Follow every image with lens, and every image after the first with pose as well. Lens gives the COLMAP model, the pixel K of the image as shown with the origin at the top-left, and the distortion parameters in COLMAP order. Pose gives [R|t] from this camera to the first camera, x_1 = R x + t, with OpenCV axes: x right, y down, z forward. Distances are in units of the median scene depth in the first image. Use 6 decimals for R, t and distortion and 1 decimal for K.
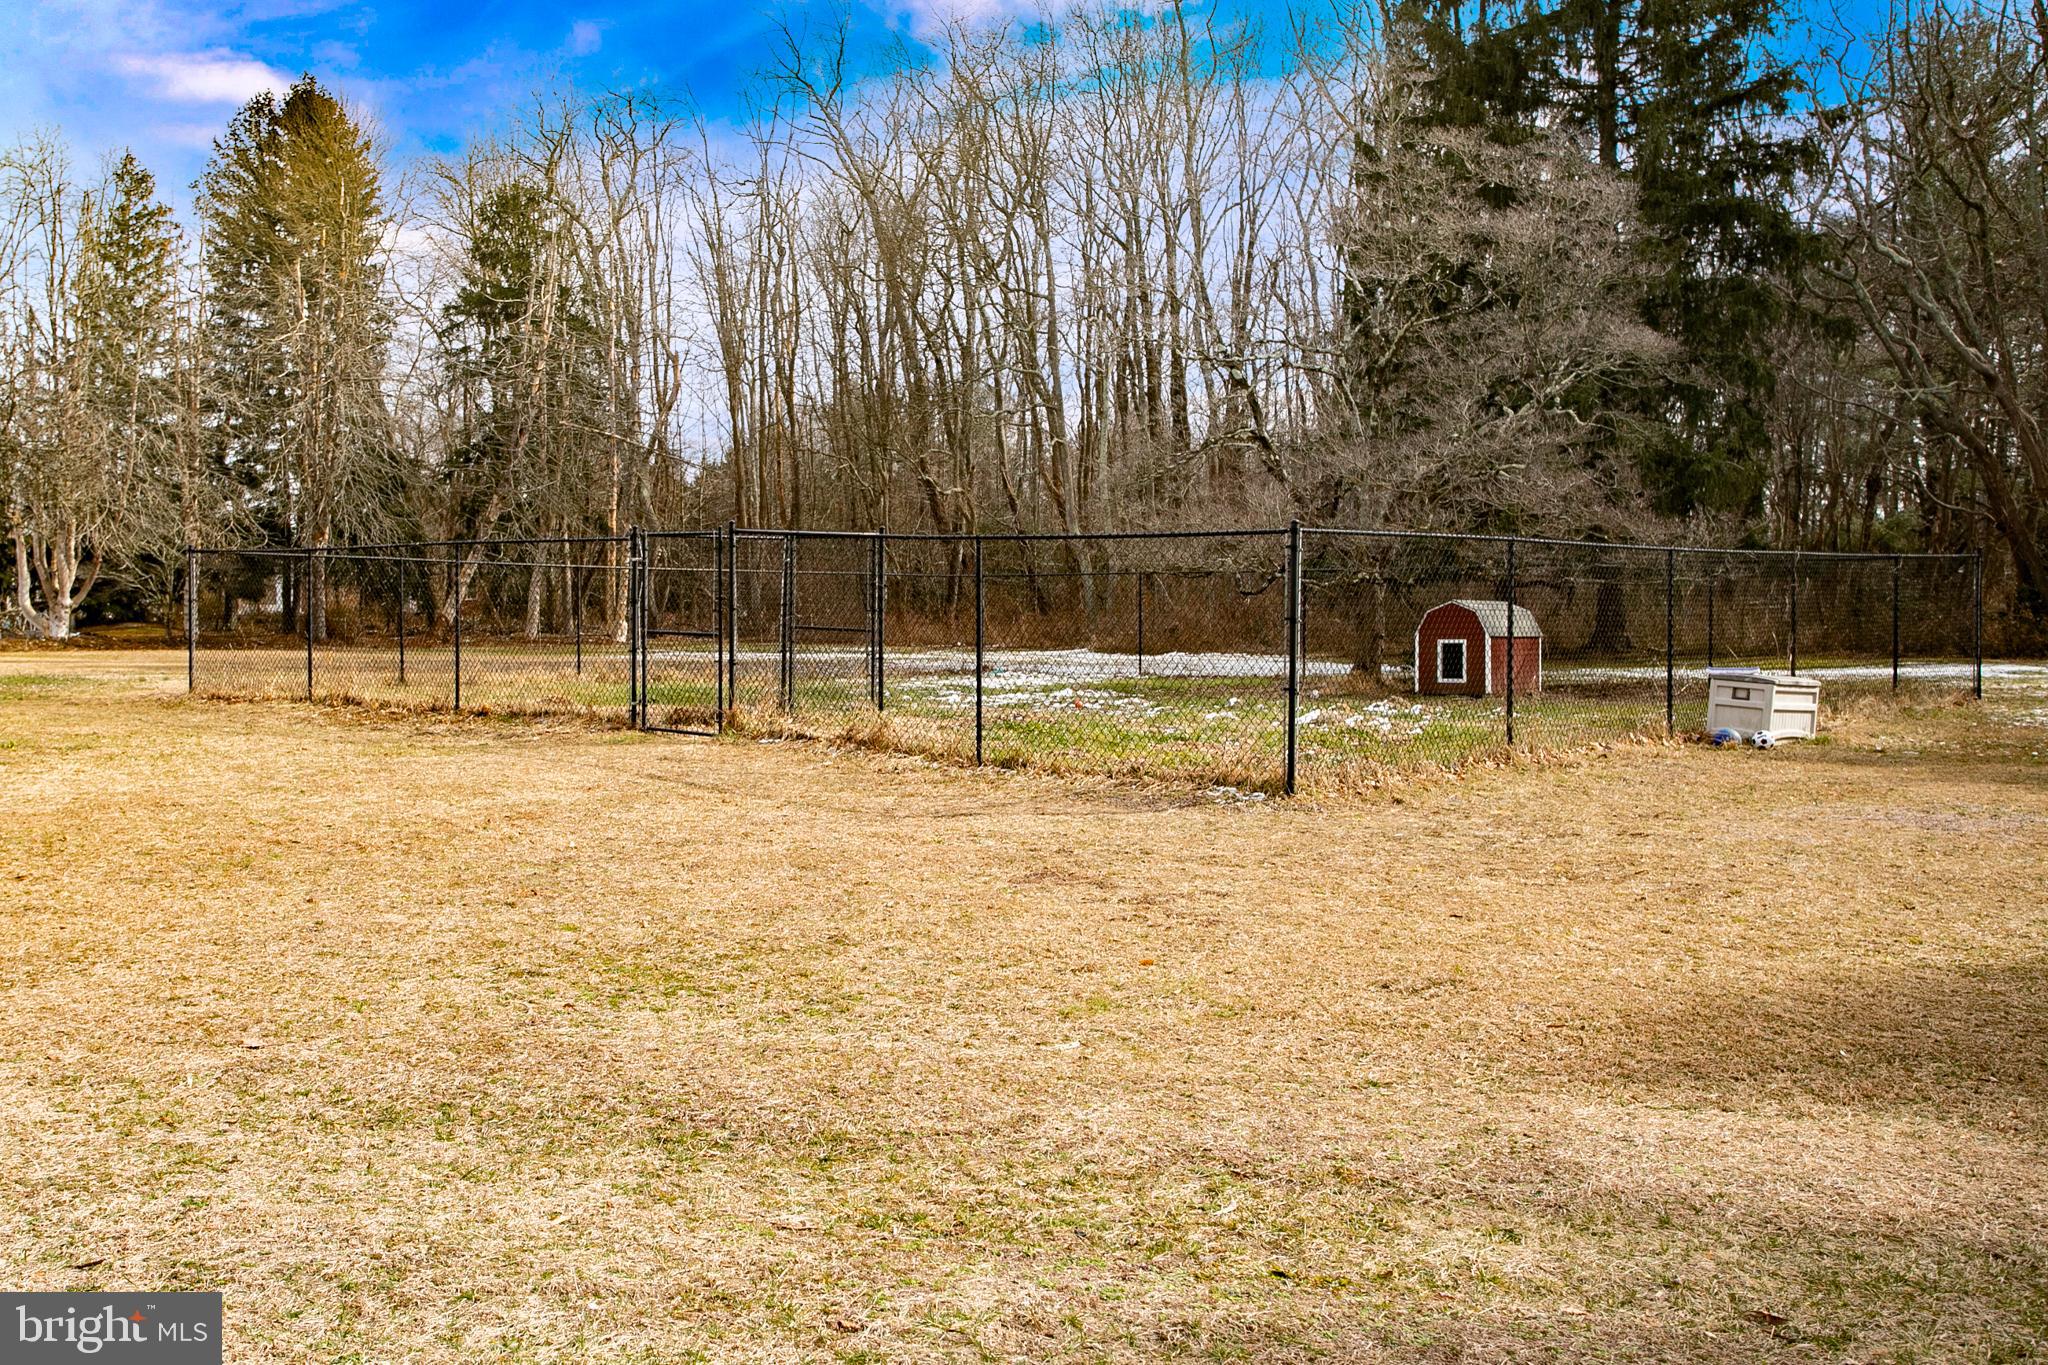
lens RADIAL K [[1426.4, 0, 1024.0], [0, 1426.4, 682.5], [0, 0, 1]] dist [-0.000966, 0.001033]
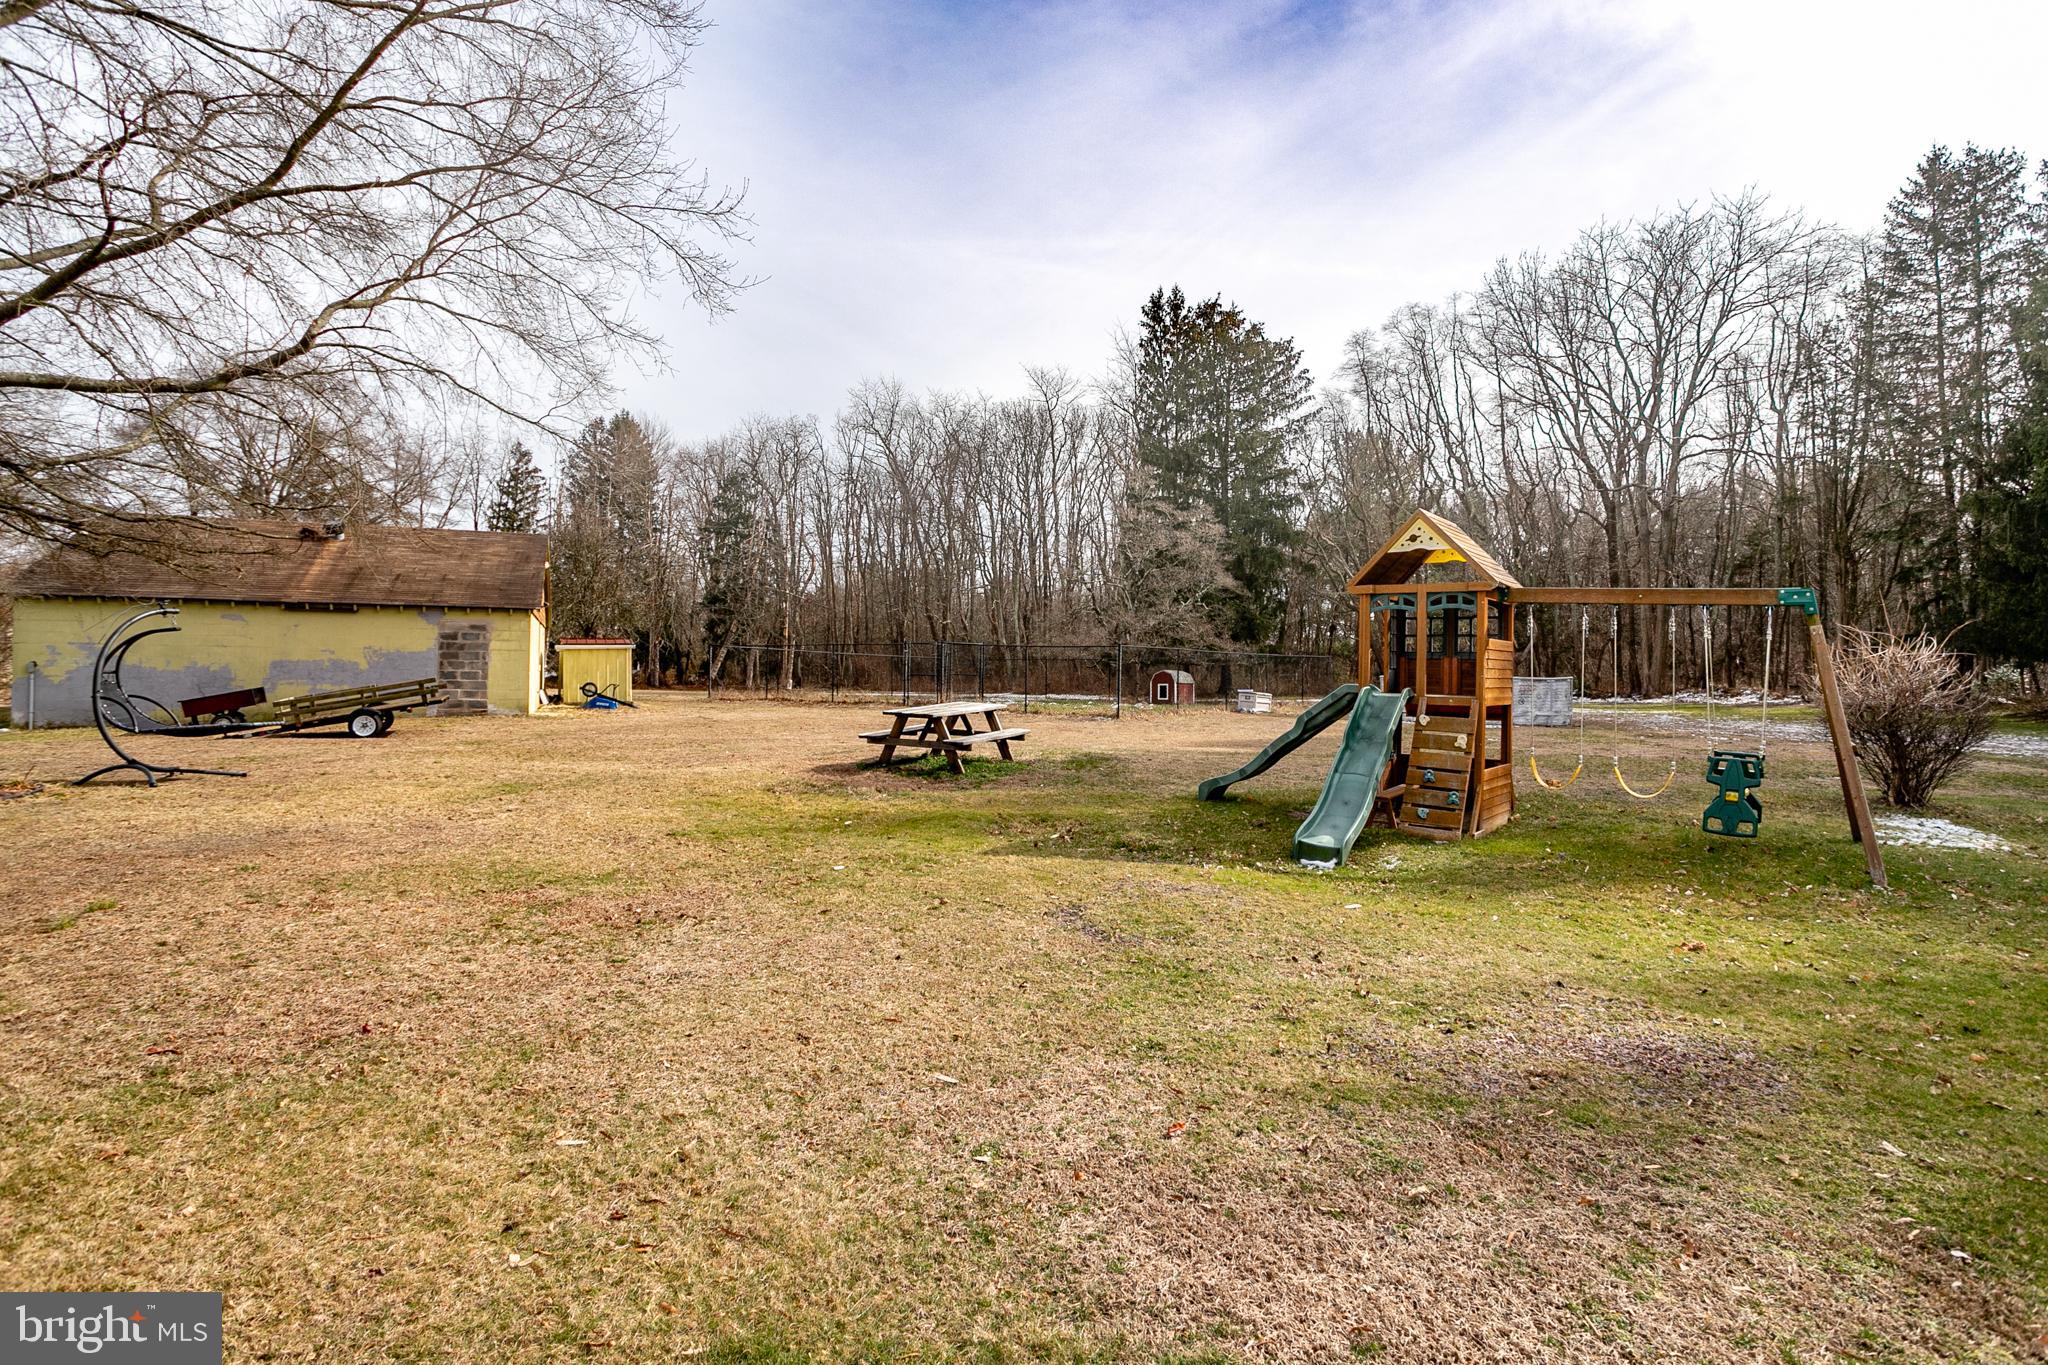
lens RADIAL K [[1011.6, 0, 1024.0], [0, 1011.6, 682.5], [0, 0, 1]] dist [0.000068, -0.000016]
pose [[0.990202, 0.008298, 0.139397, -0.237979], [-0.001273, 0.998728, -0.050408, 0.064146], [-0.139638, 0.049736, 0.988953, -0.890817]]
